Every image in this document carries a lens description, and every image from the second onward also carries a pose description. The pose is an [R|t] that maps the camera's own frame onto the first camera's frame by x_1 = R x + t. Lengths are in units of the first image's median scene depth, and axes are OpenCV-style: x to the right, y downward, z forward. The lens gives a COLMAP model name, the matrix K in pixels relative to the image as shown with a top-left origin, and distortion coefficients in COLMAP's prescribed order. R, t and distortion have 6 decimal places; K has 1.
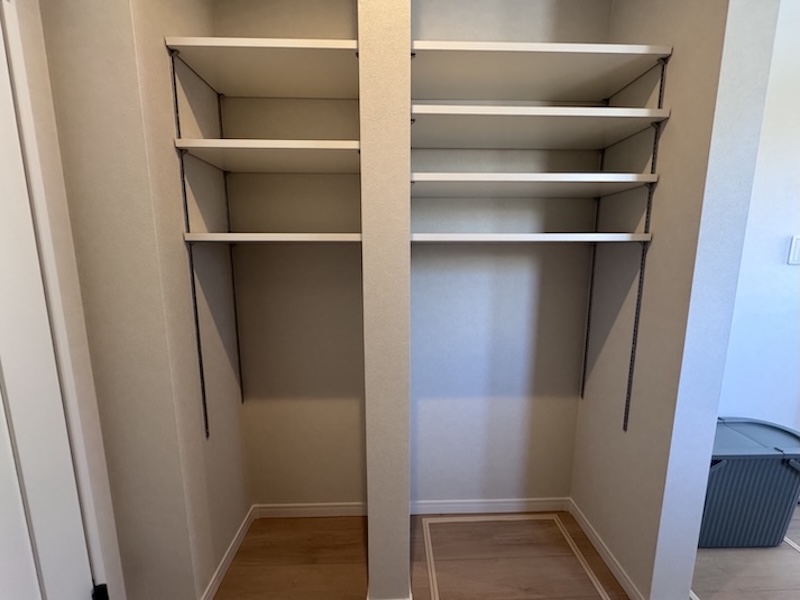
lens RADIAL K [[327.0, 0, 400.0], [0, 327.0, 300.0], [0, 0, 1]] dist [0.001319, 0.000109]
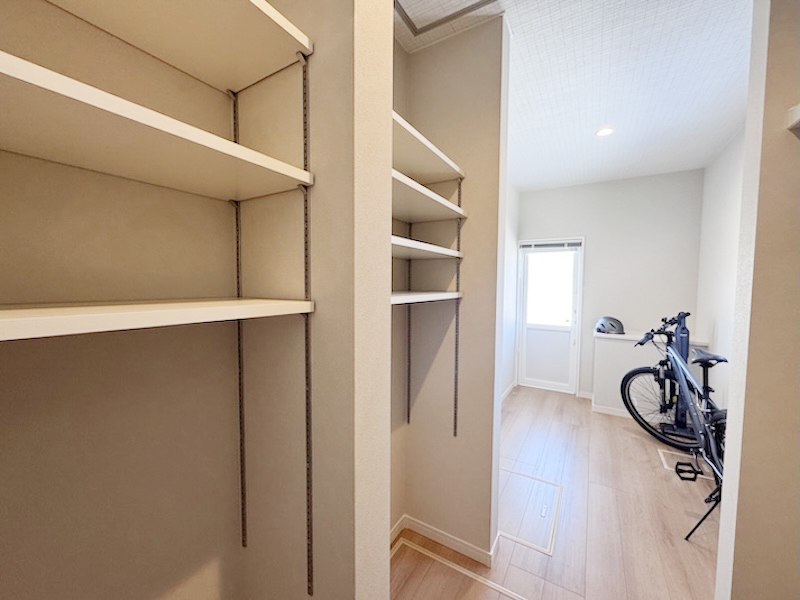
lens RADIAL K [[317.1, 0, 400.0], [0, 317.1, 300.0], [0, 0, 1]] dist [-0.000371, -0.000082]
pose [[0.547512, -0.038421, 0.835915, -0.498002], [0.113074, 0.993180, -0.028413, -0.142251], [-0.829123, 0.110077, 0.548123, 0.417705]]
